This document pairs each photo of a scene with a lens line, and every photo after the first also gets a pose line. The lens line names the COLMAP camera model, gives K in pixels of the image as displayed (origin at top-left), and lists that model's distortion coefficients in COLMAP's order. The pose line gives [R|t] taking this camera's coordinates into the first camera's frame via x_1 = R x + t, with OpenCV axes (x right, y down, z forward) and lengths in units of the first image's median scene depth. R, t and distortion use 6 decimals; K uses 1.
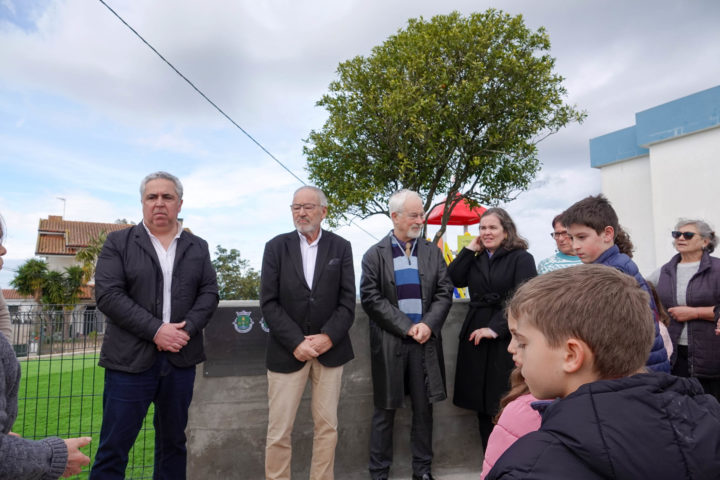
lens RADIAL K [[499.9, 0, 360.0], [0, 499.9, 240.0], [0, 0, 1]] dist [0.002788, 0.004325]
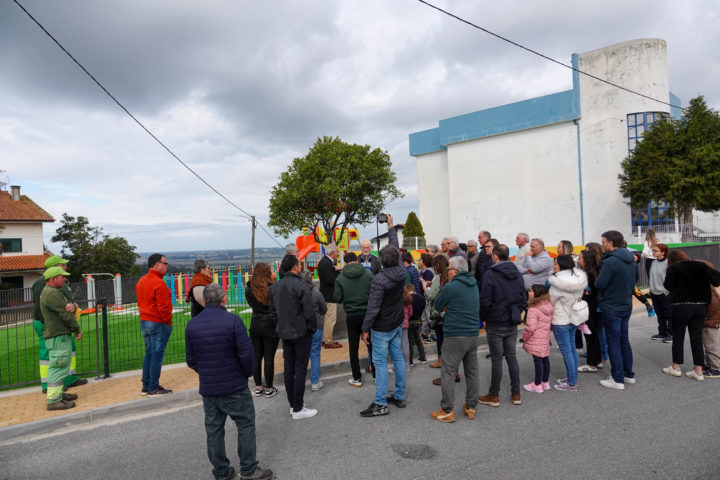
lens RADIAL K [[499.9, 0, 360.0], [0, 499.9, 240.0], [0, 0, 1]] dist [0.002788, 0.004325]
pose [[0.945942, -0.037987, 0.322103, -0.406156], [0.007822, 0.995501, 0.094433, -0.198702], [-0.324241, -0.086809, 0.941983, -0.925787]]
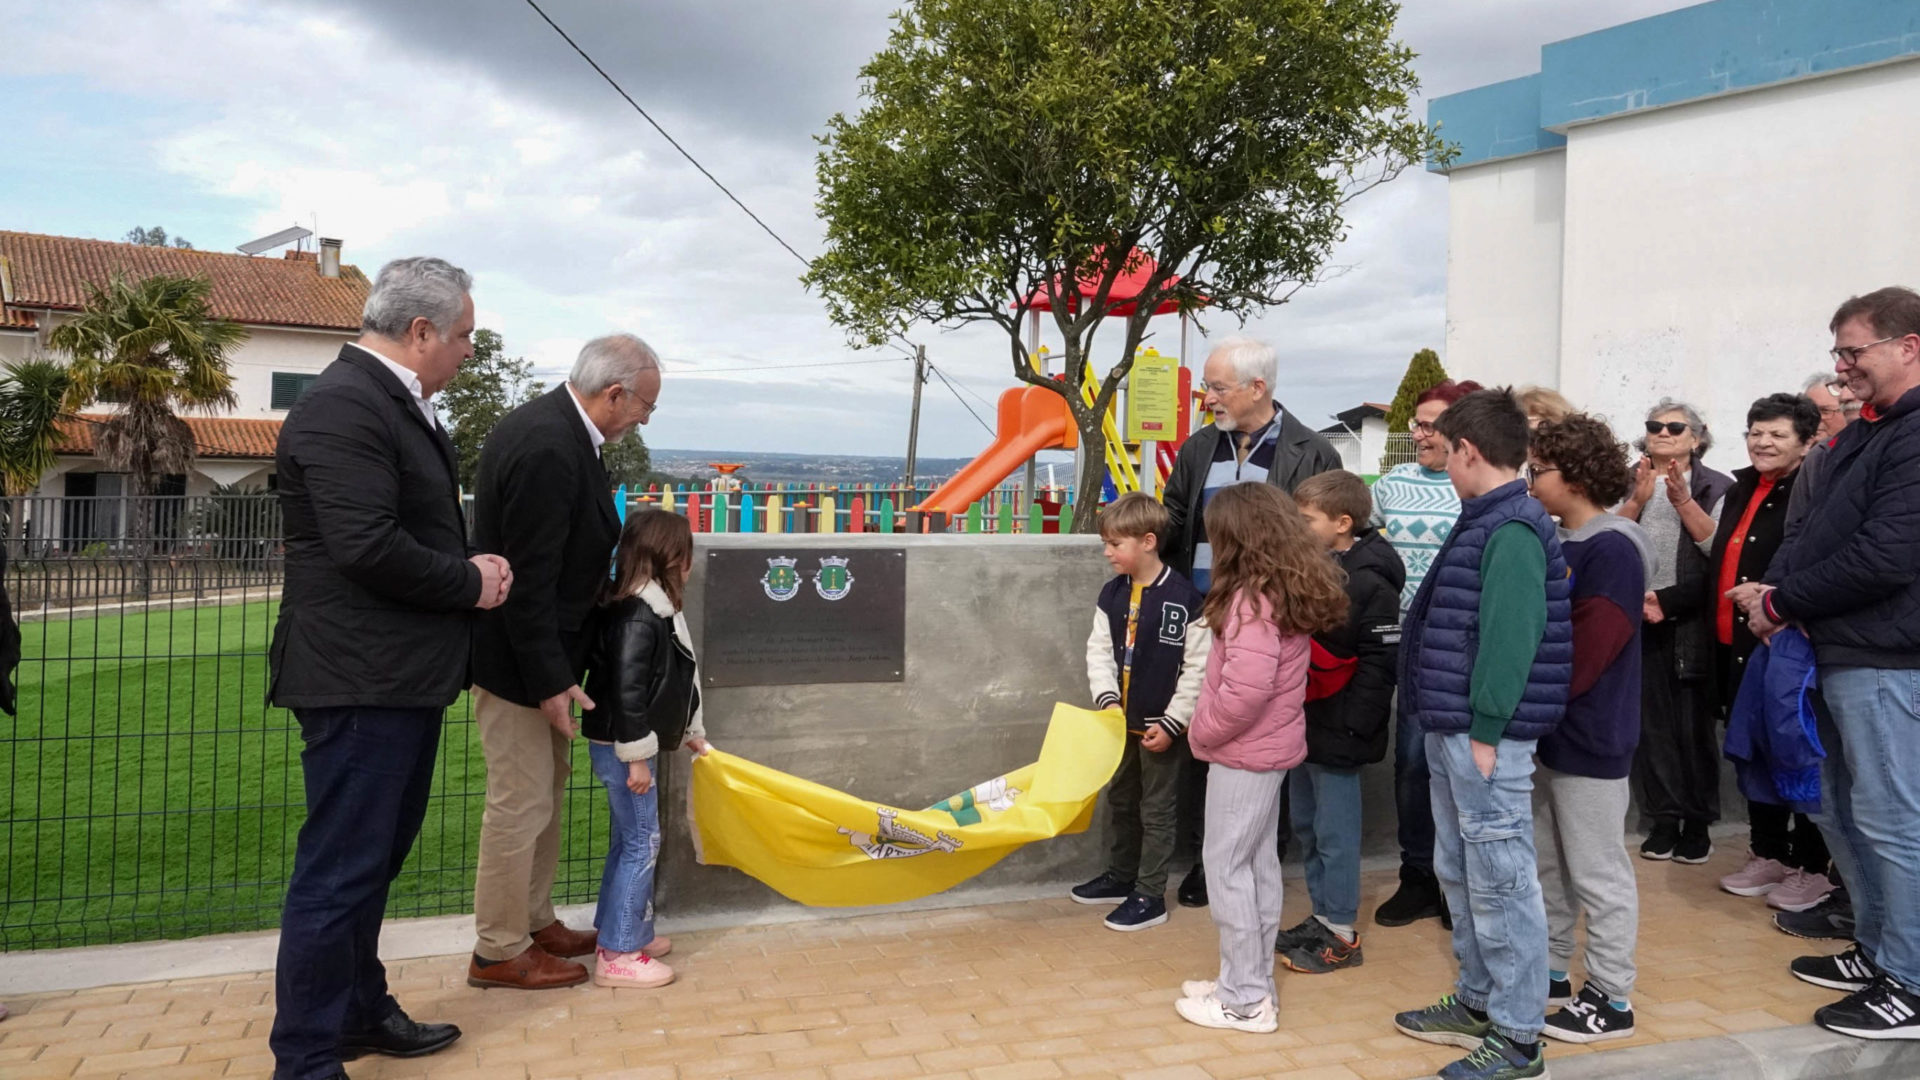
lens RADIAL K [[1332.0, 0, 959.5], [0, 1332.0, 440.5], [0, 0, 1]] dist [0.005544, -0.000763]
pose [[0.992962, 0.031195, 0.114253, -0.112394], [-0.041962, 0.994774, 0.093079, -0.054353], [-0.110753, -0.097218, 0.989082, -0.164893]]
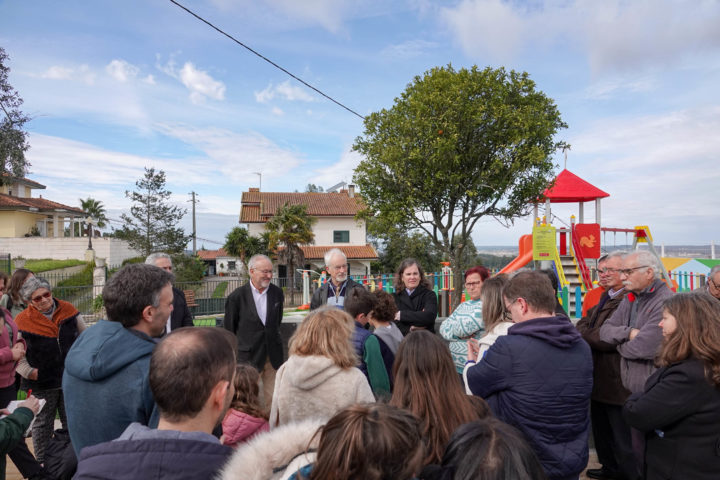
lens RADIAL K [[499.9, 0, 360.0], [0, 499.9, 240.0], [0, 0, 1]] dist [0.002788, 0.004325]
pose [[0.934801, -0.010236, -0.355024, 0.343434], [0.043637, 0.995321, 0.086204, -0.130358], [0.352481, -0.096076, 0.930874, -0.195940]]
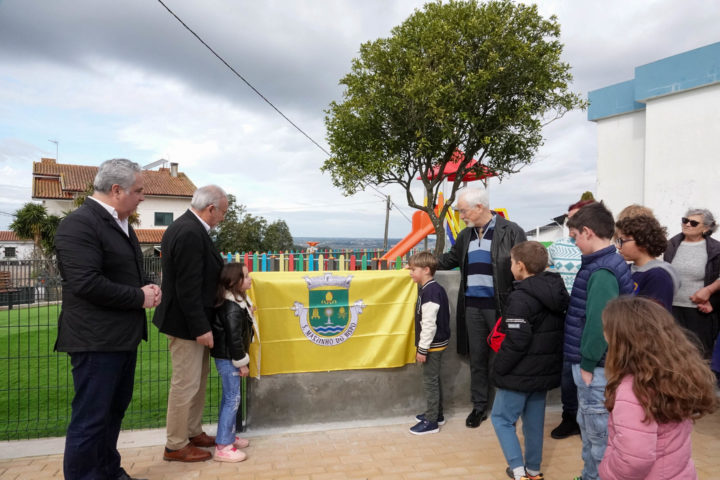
lens RADIAL K [[499.0, 0, 360.0], [0, 499.0, 240.0], [0, 0, 1]] dist [0.005634, 0.002435]
pose [[0.999795, 0.010578, 0.017286, -0.052502], [-0.012439, 0.993701, 0.111369, -0.048567], [-0.015999, -0.111562, 0.993629, -0.092860]]
